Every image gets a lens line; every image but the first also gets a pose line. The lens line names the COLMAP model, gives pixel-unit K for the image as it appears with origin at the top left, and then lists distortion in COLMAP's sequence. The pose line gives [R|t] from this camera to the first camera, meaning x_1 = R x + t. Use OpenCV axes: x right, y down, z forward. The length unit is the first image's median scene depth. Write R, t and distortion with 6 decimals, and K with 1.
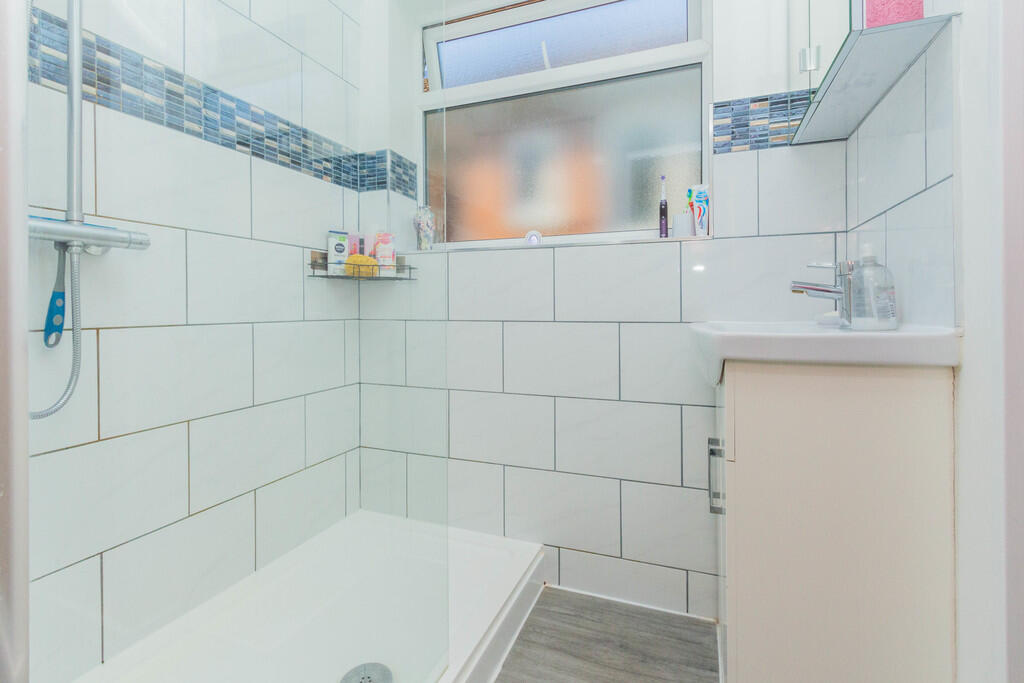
lens RADIAL K [[471.8, 0, 523.0], [0, 471.8, 313.1], [0, 0, 1]] dist [-0.004334, -0.002249]
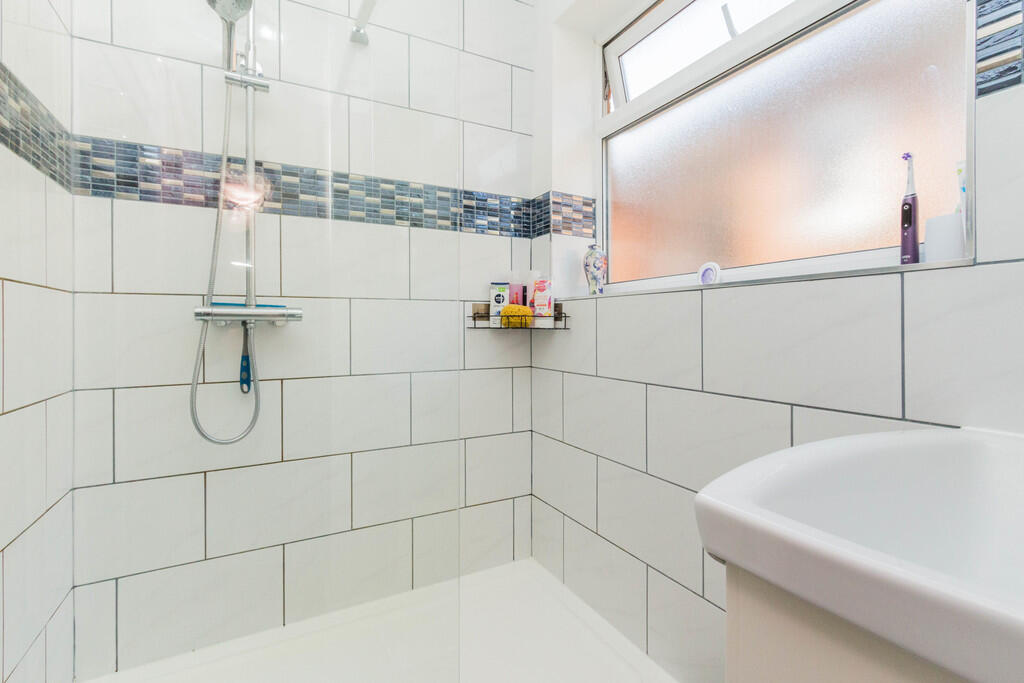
lens RADIAL K [[471.8, 0, 510.7], [0, 471.8, 331.2], [0, 0, 1]] dist [-0.004334, -0.002249]
pose [[0.753505, 0.006767, -0.657407, 0.302974], [-0.008257, 0.999966, 0.000828, -0.069237], [0.657390, 0.004804, 0.753535, 0.246930]]
